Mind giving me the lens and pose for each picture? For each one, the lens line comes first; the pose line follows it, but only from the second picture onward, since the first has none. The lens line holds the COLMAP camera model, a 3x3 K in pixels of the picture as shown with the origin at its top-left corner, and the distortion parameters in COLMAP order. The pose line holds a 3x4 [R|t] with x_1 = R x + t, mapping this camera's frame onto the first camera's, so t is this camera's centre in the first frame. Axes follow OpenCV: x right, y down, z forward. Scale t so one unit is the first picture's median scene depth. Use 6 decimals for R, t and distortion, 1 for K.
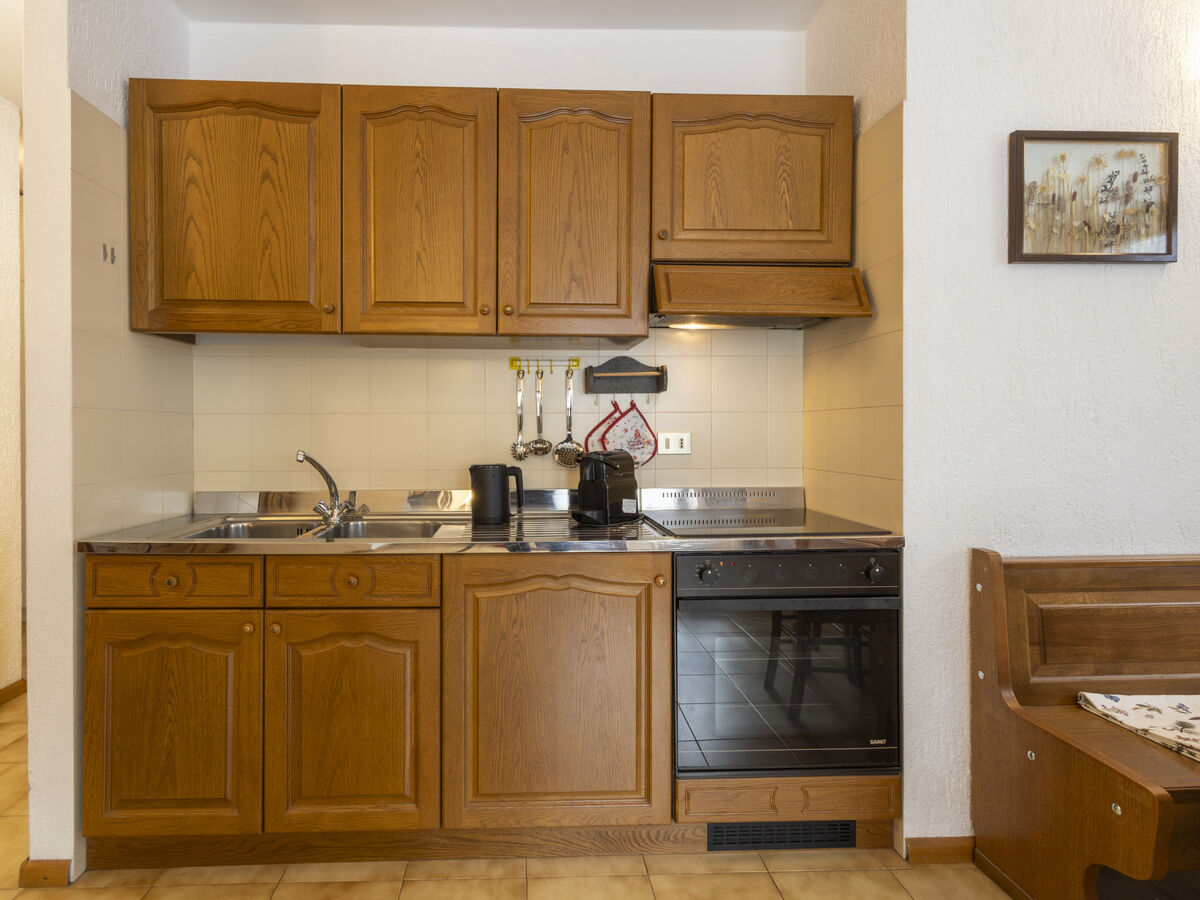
lens RADIAL K [[632.5, 0, 534.1], [0, 632.5, 437.4], [0, 0, 1]] dist [0.001853, 0.000732]
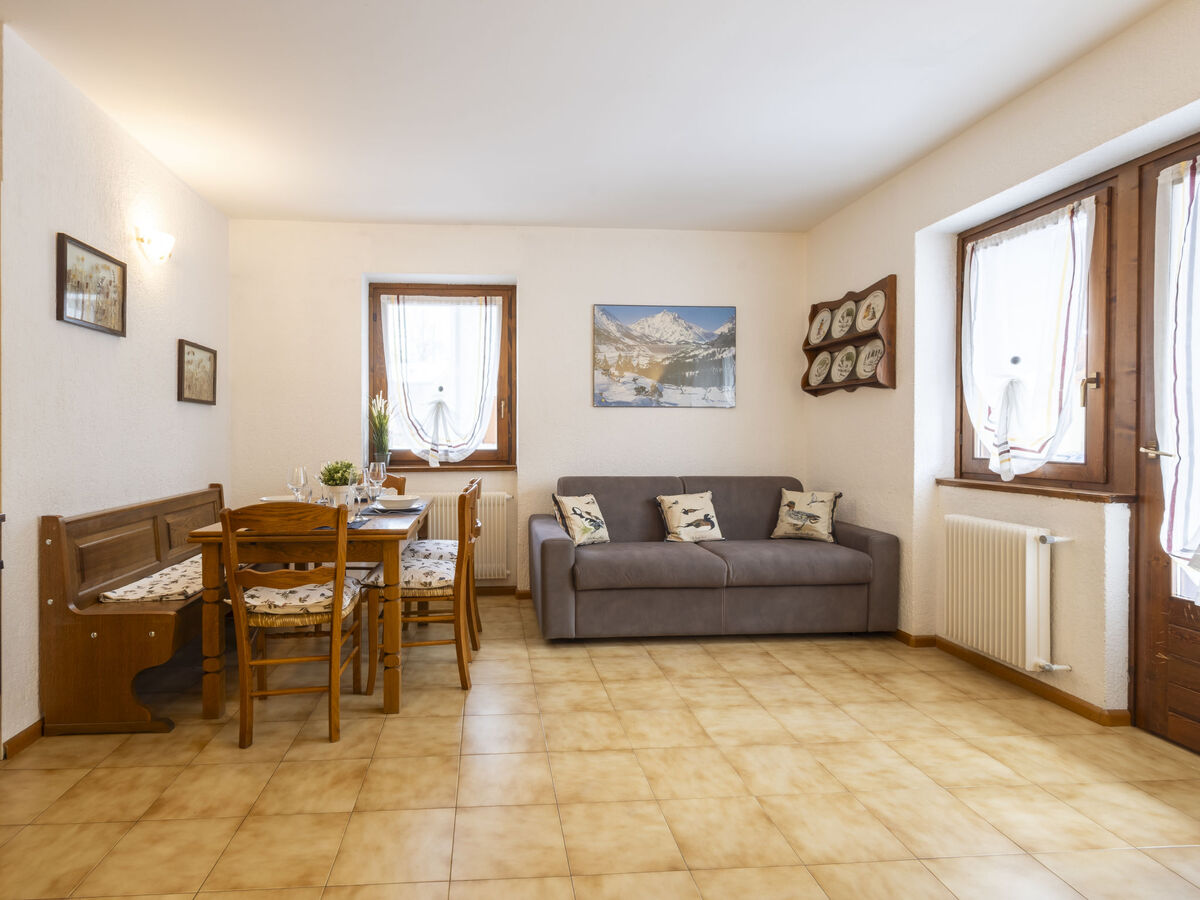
lens RADIAL K [[611.8, 0, 567.0], [0, 611.8, 444.9], [0, 0, 1]] dist [0.003235, 0.000413]
pose [[-0.090530, -0.012013, 0.995821, -0.782614], [0.004284, 0.999913, 0.012451, 0.003198], [-0.995885, 0.005393, -0.090470, -0.054243]]
